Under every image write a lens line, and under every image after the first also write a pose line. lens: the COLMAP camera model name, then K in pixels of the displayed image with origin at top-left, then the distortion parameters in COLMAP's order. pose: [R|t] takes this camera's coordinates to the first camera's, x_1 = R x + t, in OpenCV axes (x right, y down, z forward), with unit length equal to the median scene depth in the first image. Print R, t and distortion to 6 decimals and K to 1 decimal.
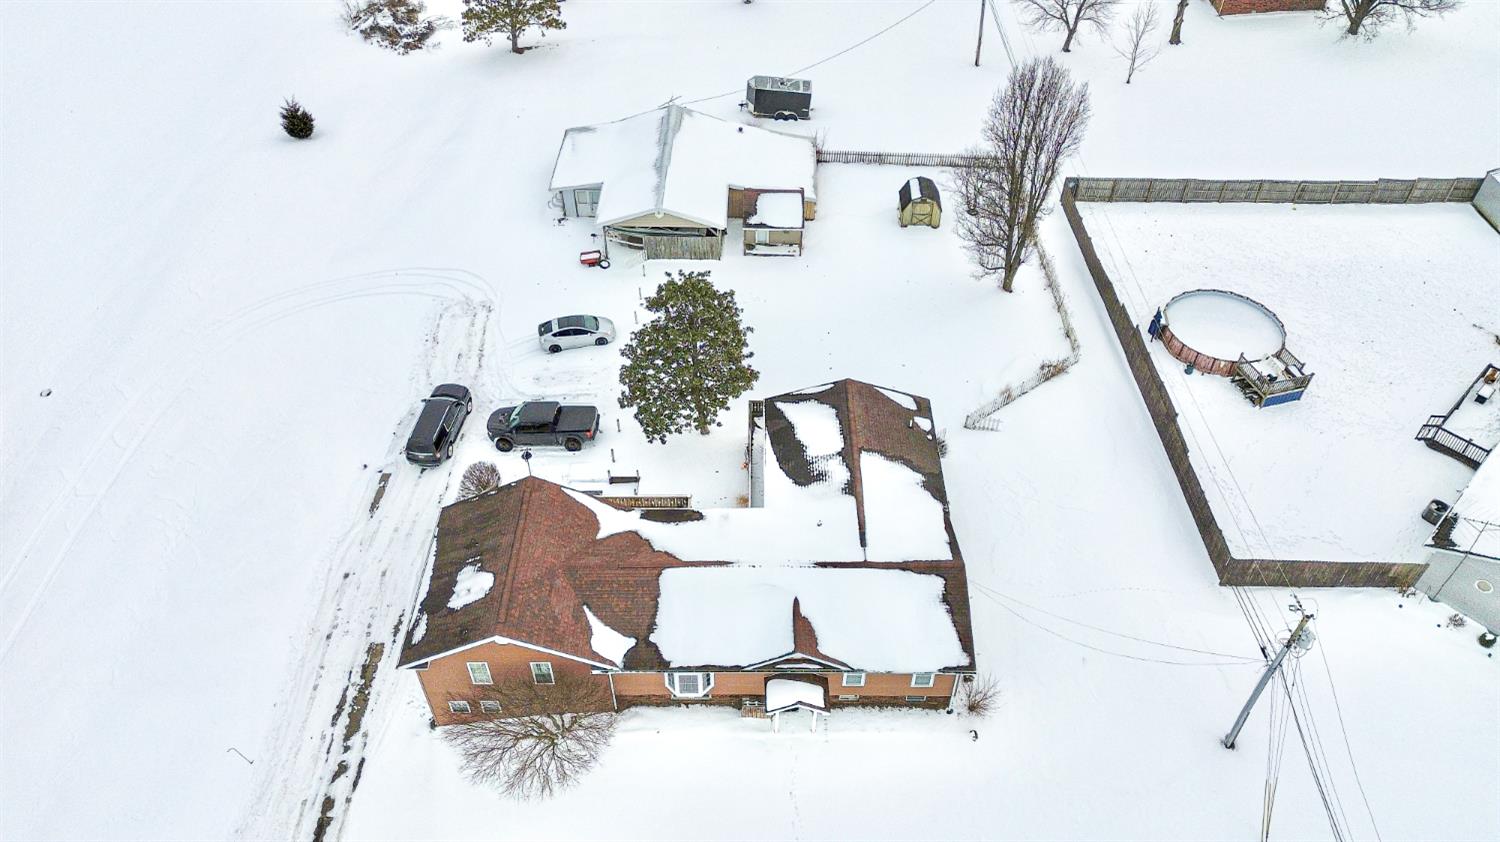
lens RADIAL K [[1051.0, 0, 750.0], [0, 1051.0, 421.0], [0, 0, 1]] dist [0.055037, -0.038836]
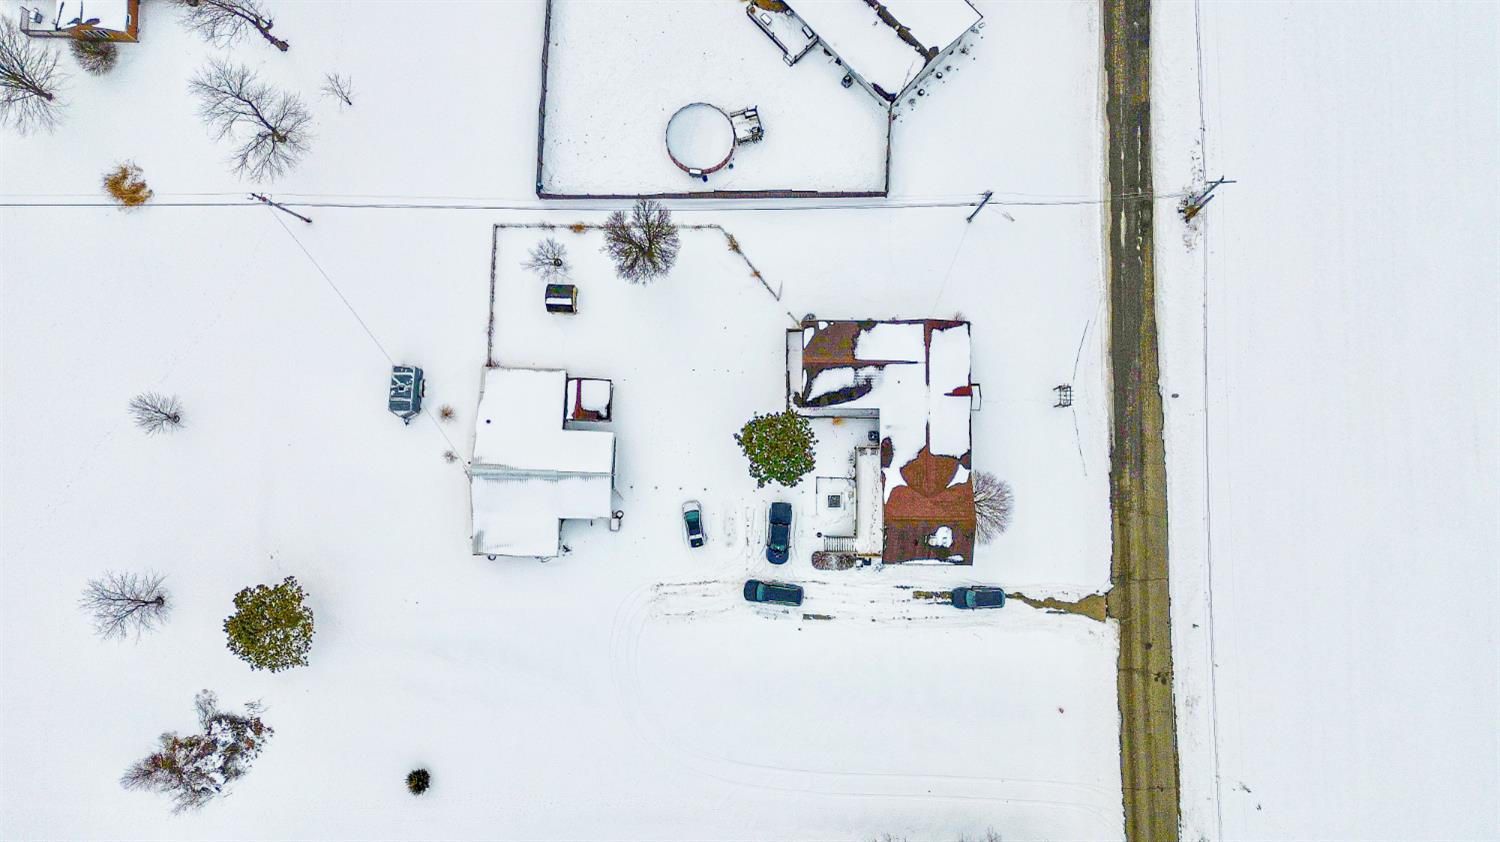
lens RADIAL K [[1035.7, 0, 750.0], [0, 1035.7, 421.0], [0, 0, 1]] dist [0.079359, -0.079414]
pose [[0.007175, -0.996748, 0.080261, -0.171241], [0.709645, 0.061624, 0.701859, -1.480162], [-0.704523, 0.051921, 0.707779, -0.256691]]
